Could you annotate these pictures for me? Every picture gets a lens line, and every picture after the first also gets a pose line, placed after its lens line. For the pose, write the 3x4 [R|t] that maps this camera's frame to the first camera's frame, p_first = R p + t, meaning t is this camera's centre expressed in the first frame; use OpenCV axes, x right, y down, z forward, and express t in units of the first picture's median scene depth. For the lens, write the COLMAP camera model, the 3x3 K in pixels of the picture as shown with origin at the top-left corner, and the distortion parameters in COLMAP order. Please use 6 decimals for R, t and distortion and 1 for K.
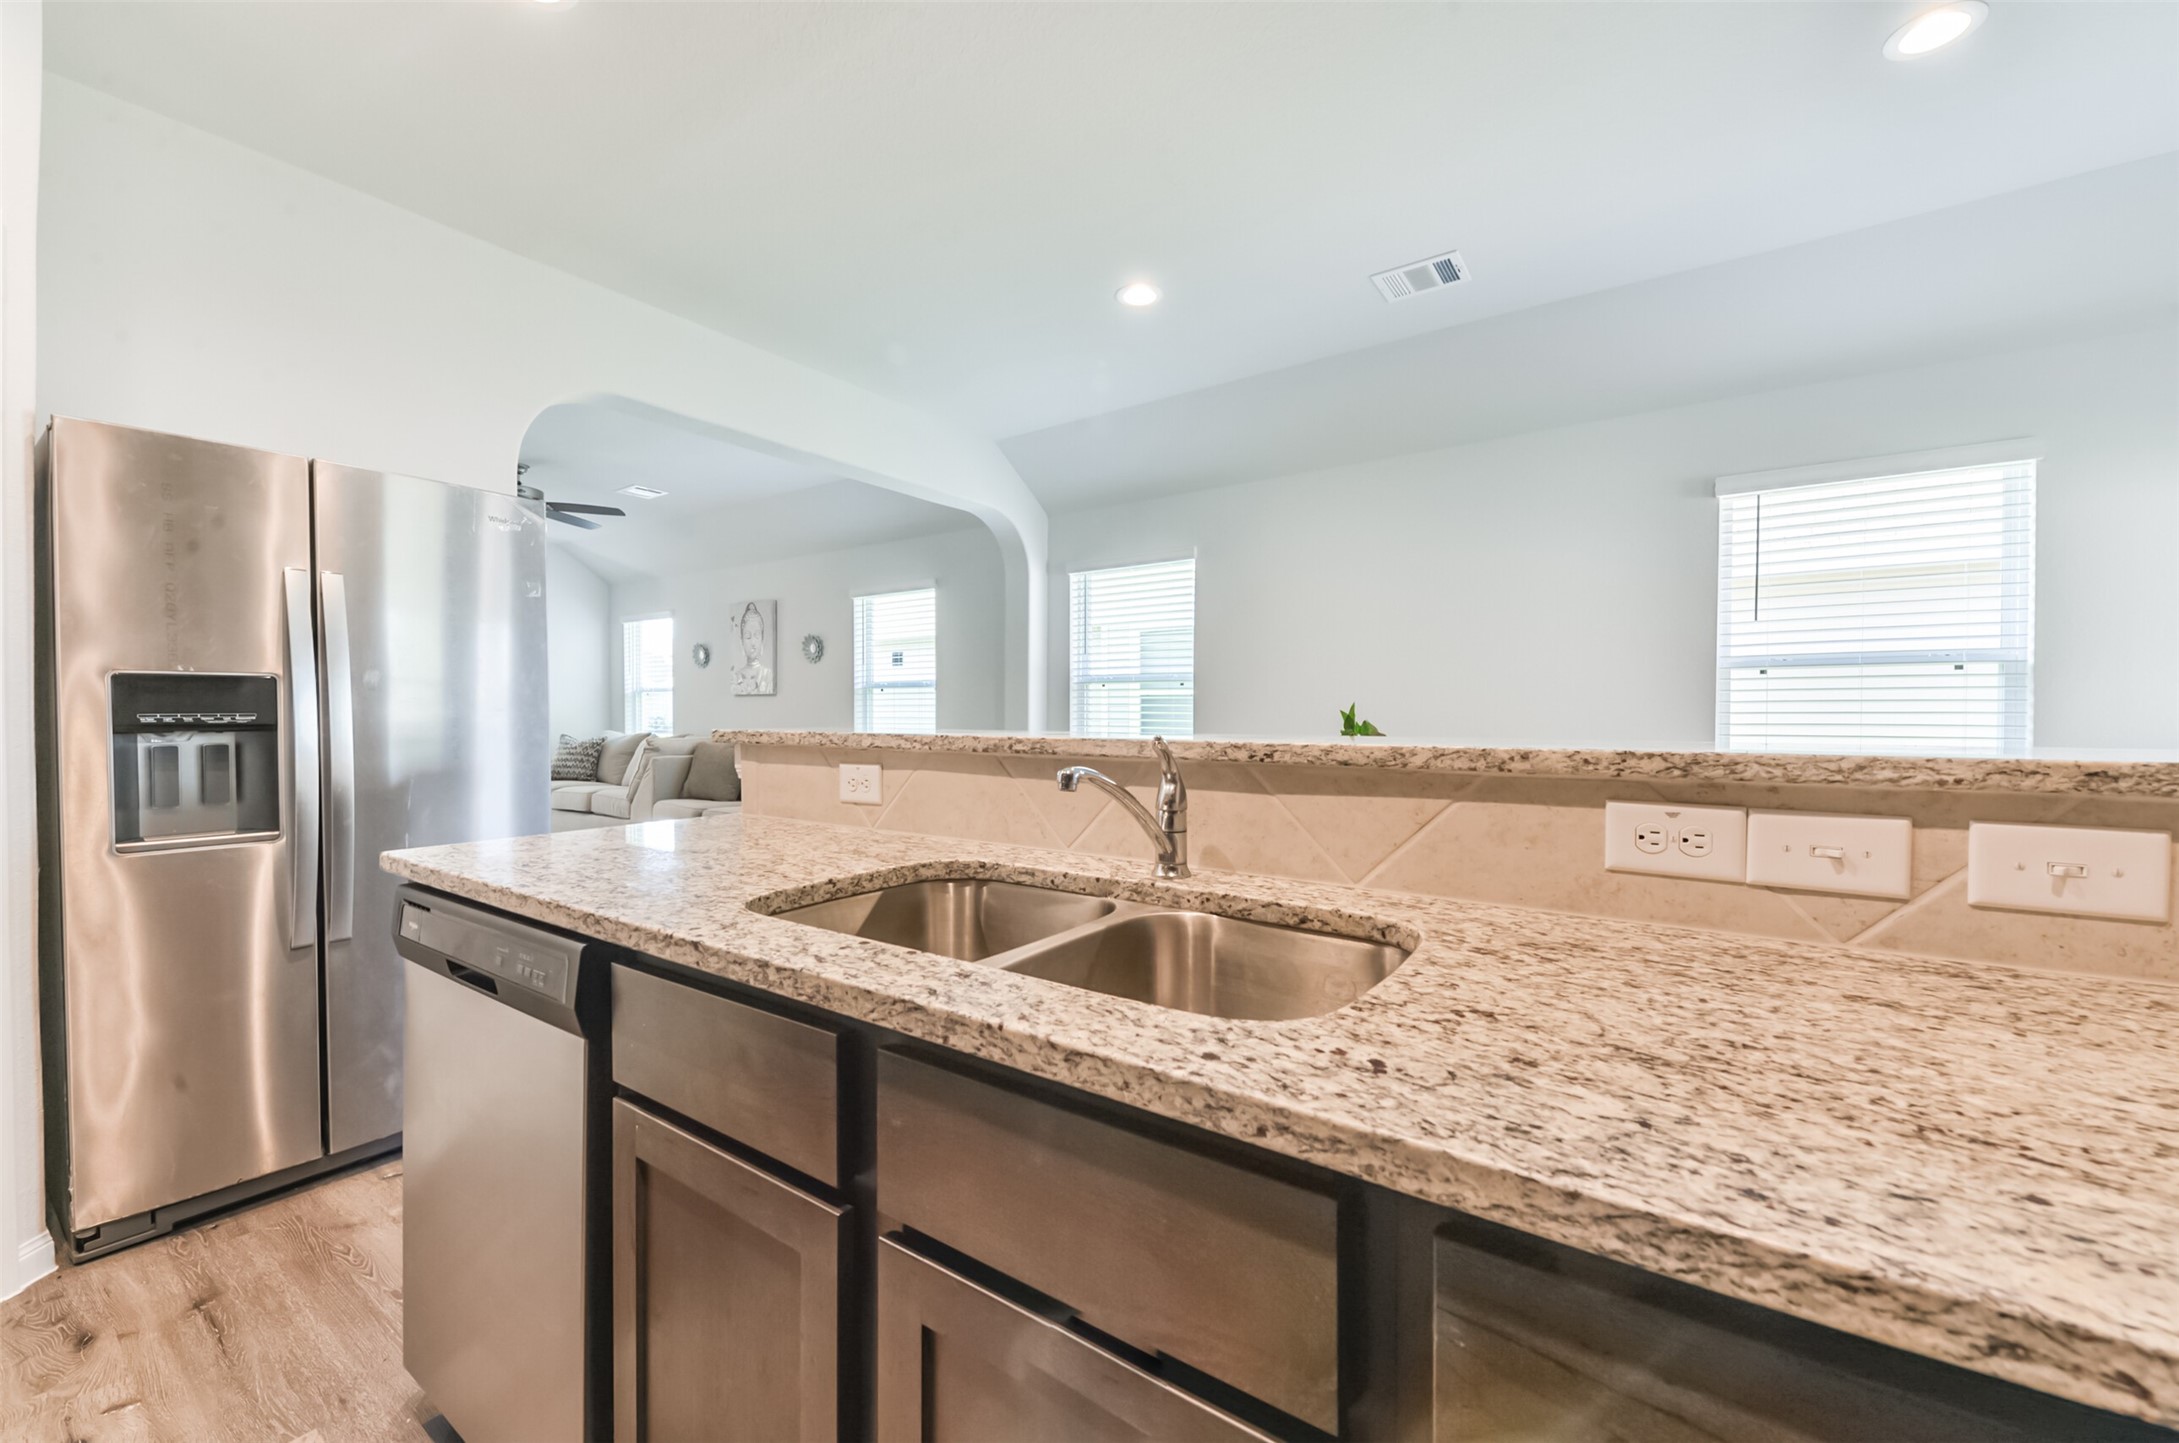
lens RADIAL K [[843.0, 0, 1089.0], [0, 843.0, 723.9], [0, 0, 1]] dist [0.036419, -0.018312]
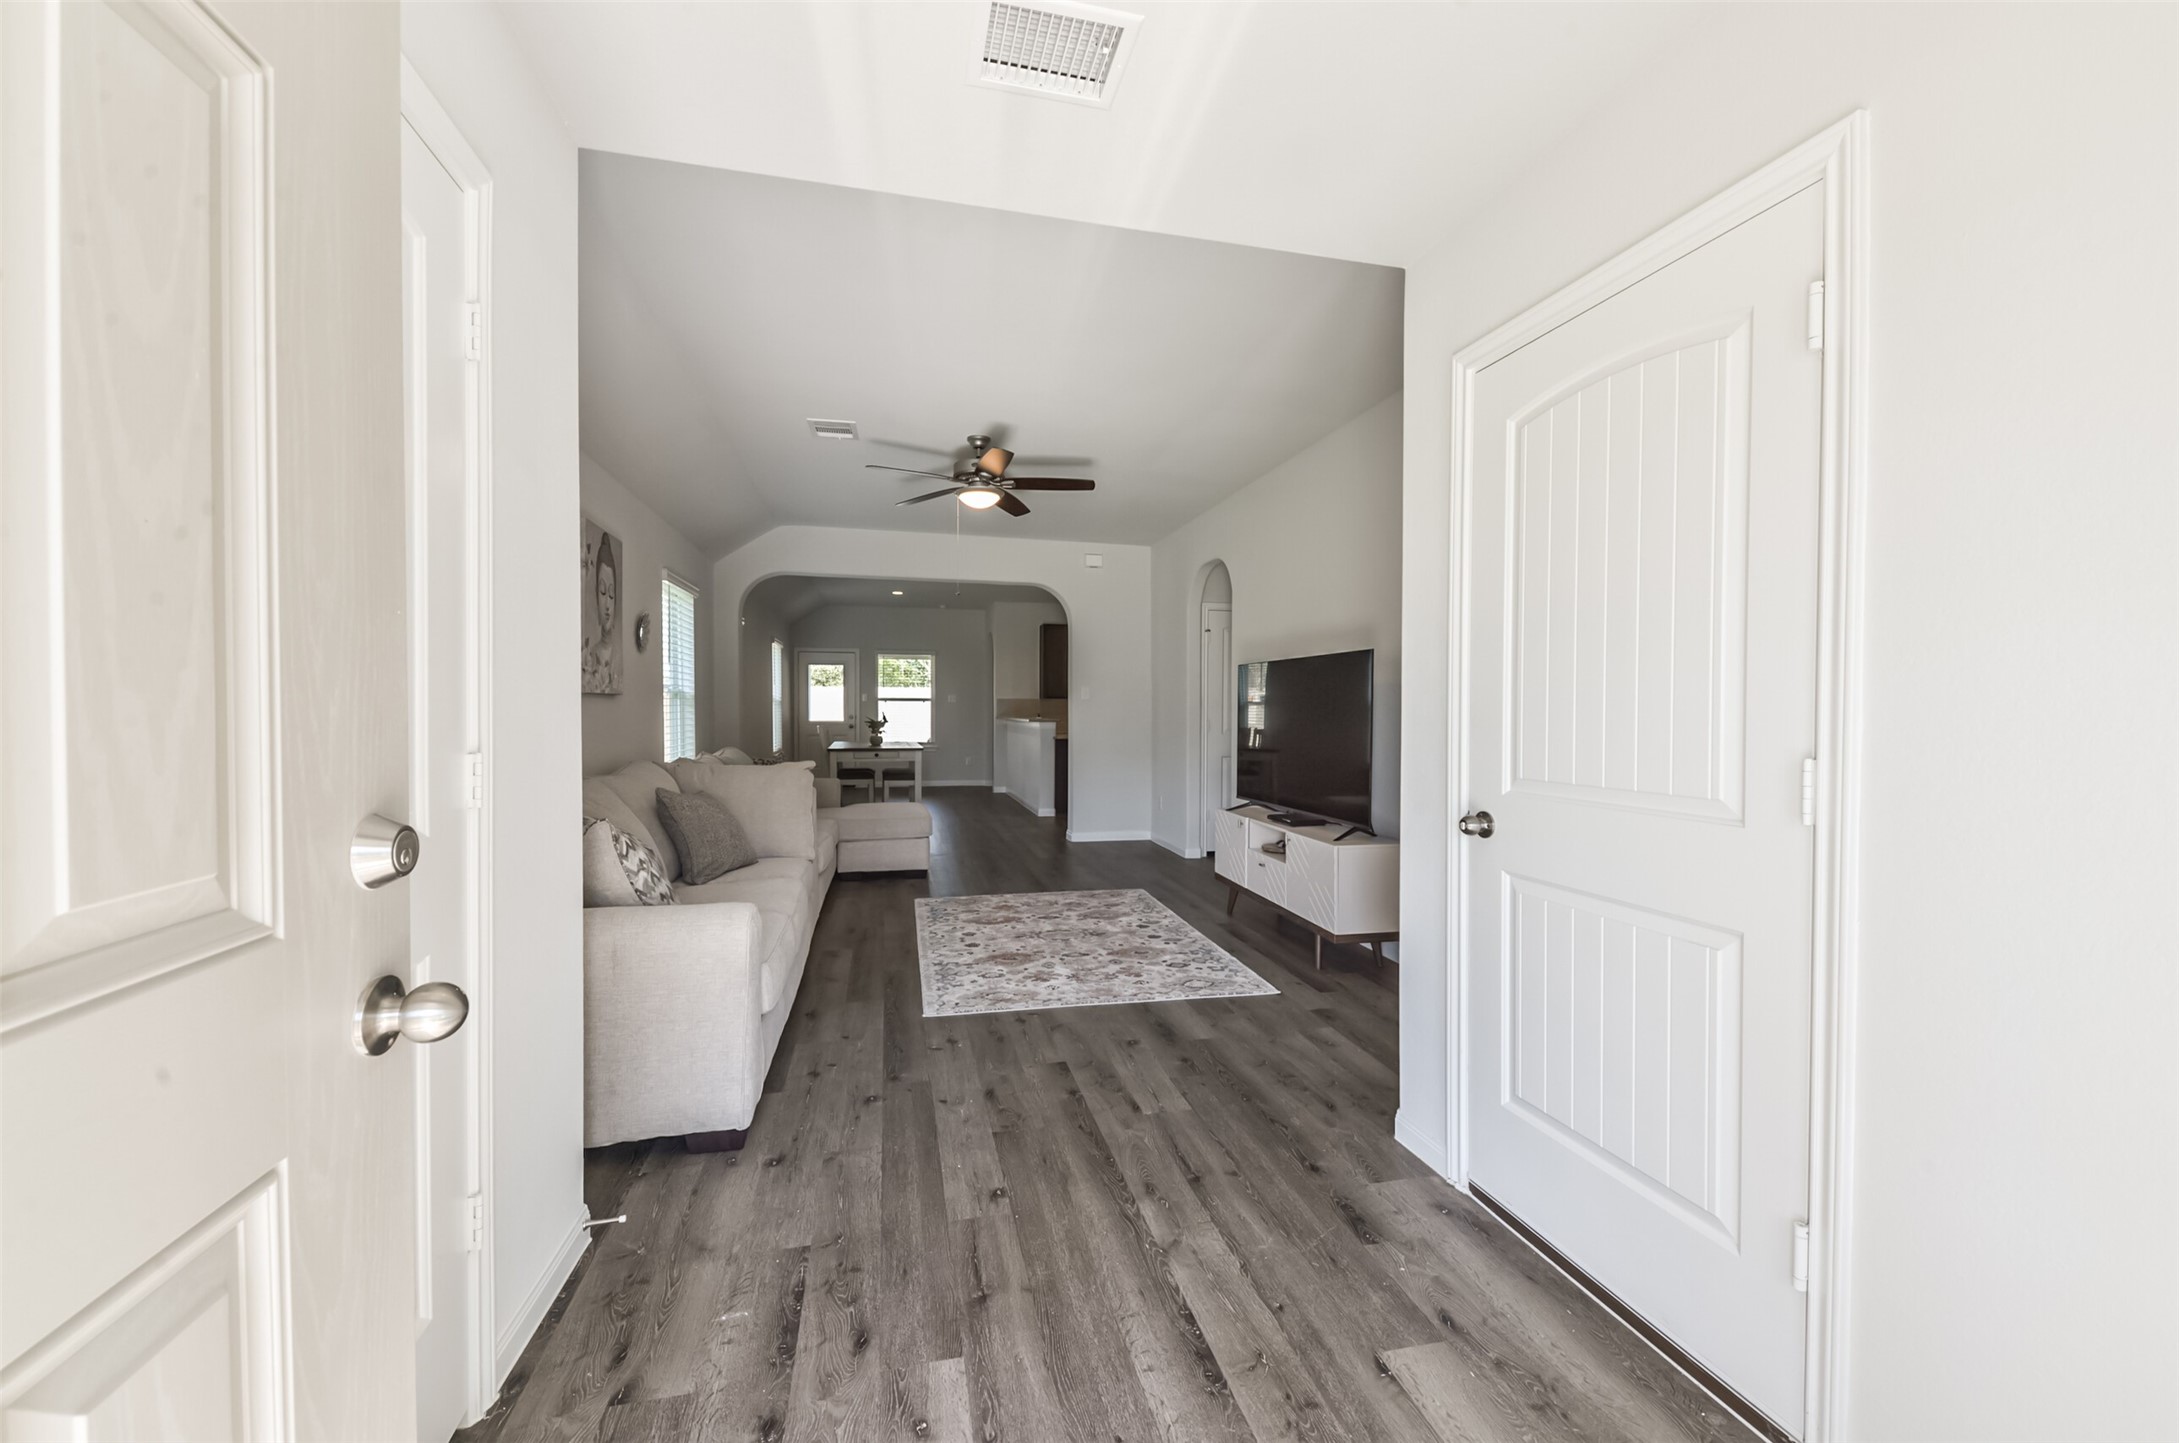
lens RADIAL K [[851.0, 0, 1091.6], [0, 851.0, 722.4], [0, 0, 1]] dist [0.029906, -0.013630]
pose [[-0.753456, -0.017668, 0.657260, -1.030793], [0.001557, 0.999588, 0.028655, -0.031864], [-0.657496, 0.022614, -0.753119, 1.228687]]
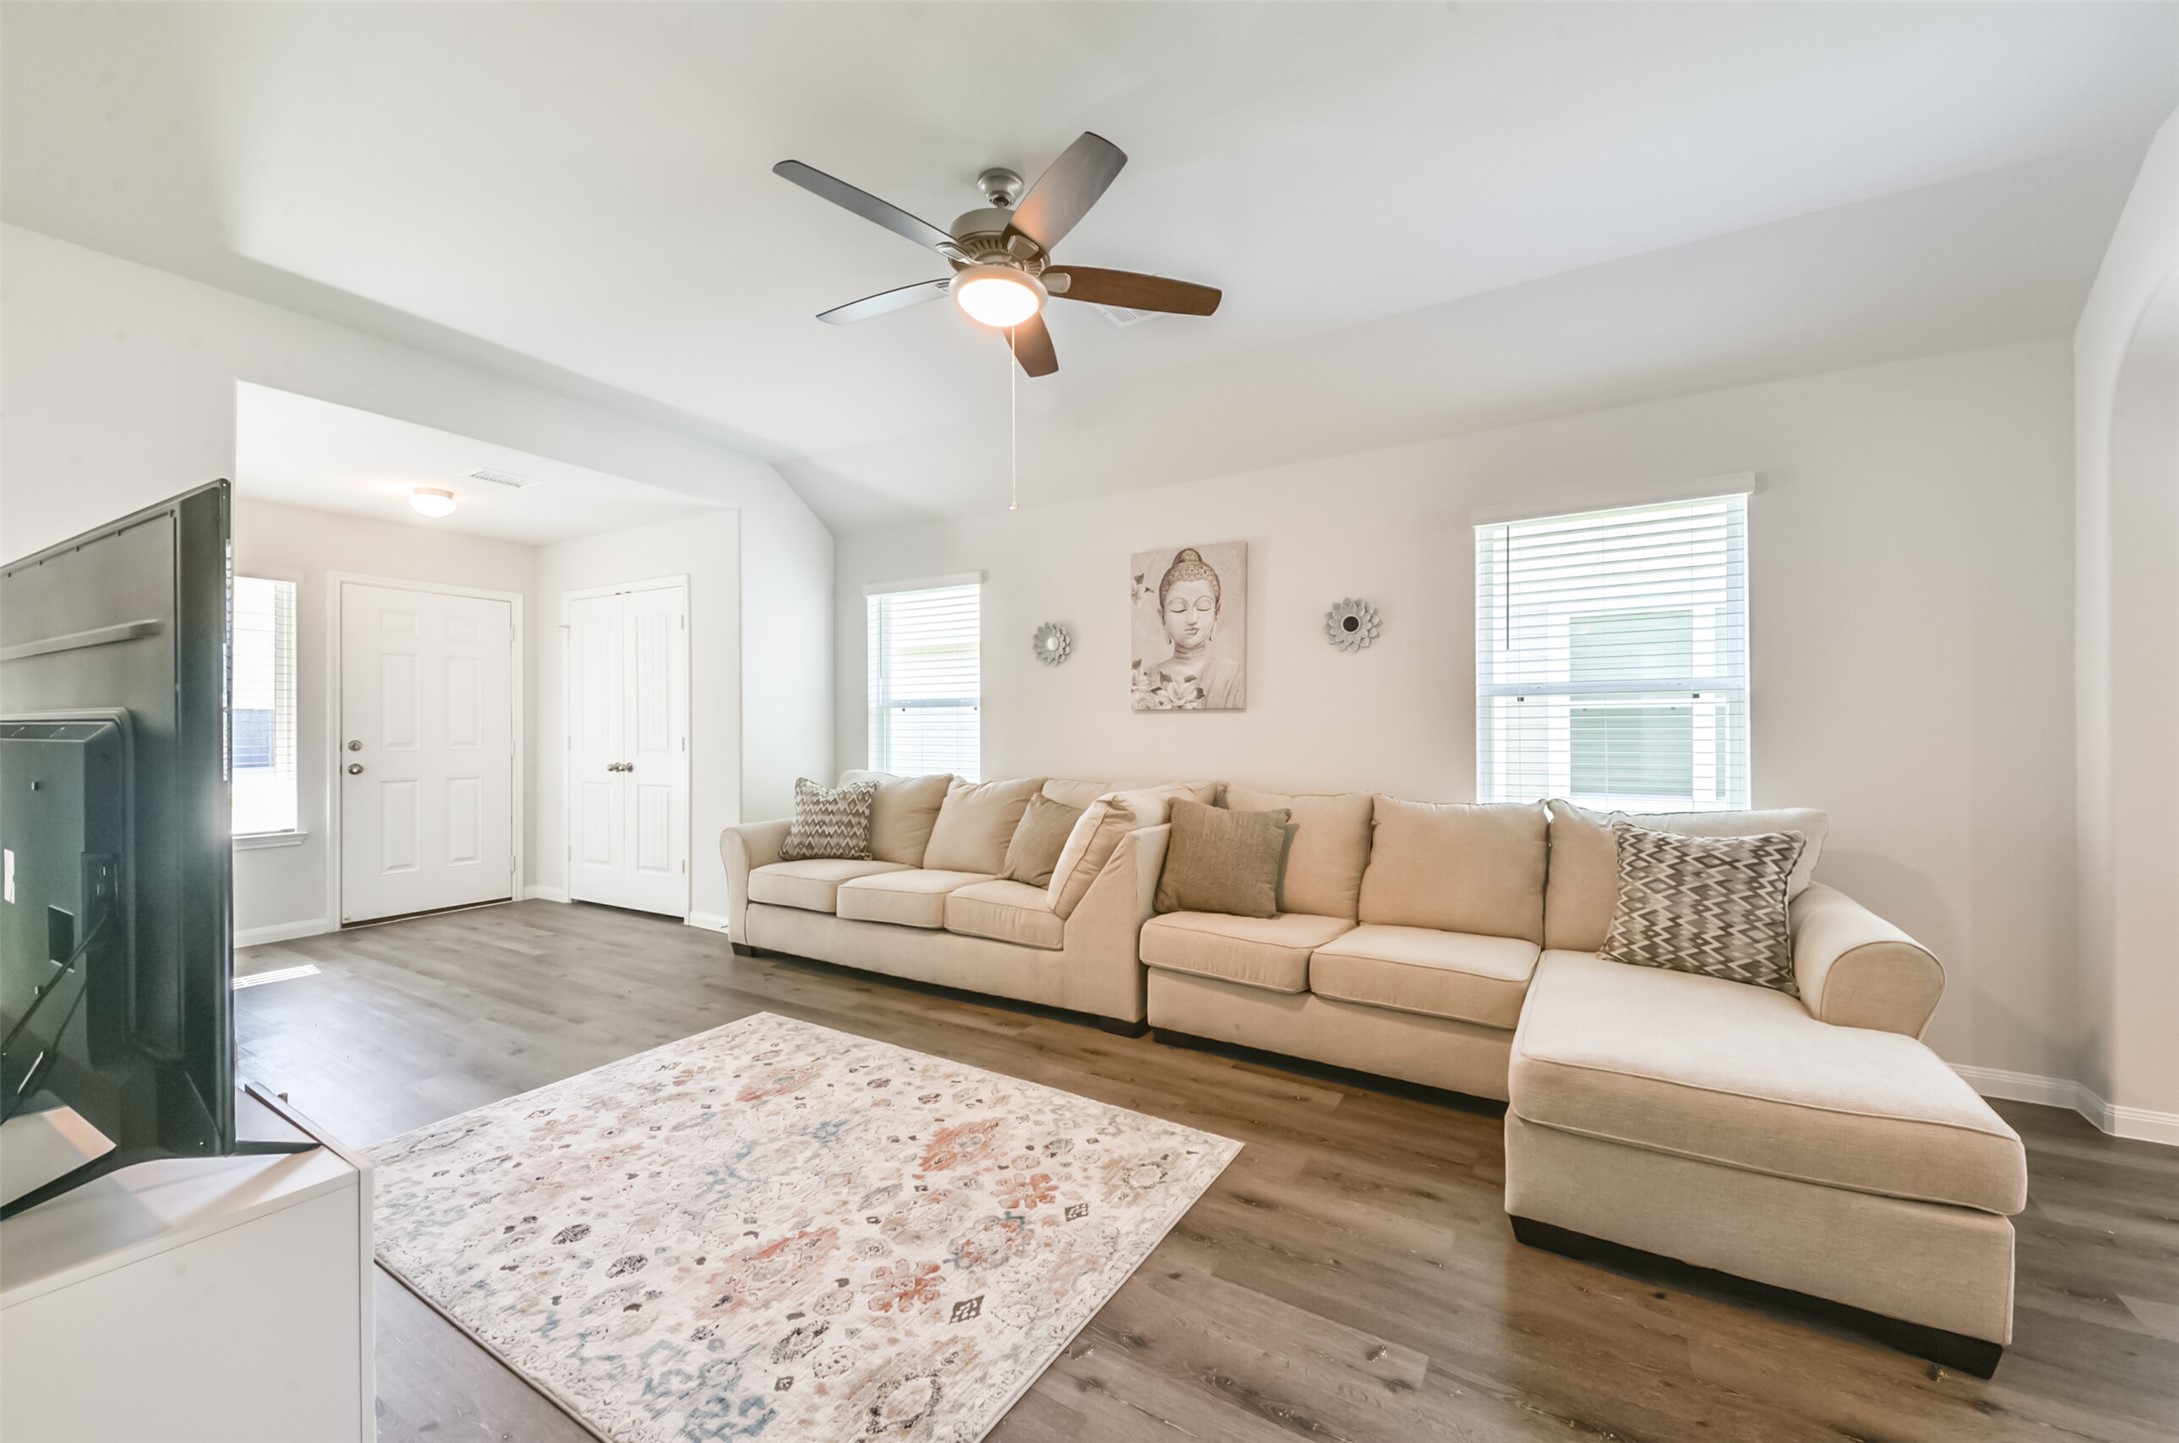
lens RADIAL K [[843.0, 0, 1089.0], [0, 843.0, 723.9], [0, 0, 1]] dist [0.036419, -0.018312]
pose [[0.997042, -0.005268, 0.076674, -0.511465], [0.006648, 0.999820, -0.017754, -0.015256], [-0.076567, 0.018211, 0.996898, 0.440093]]
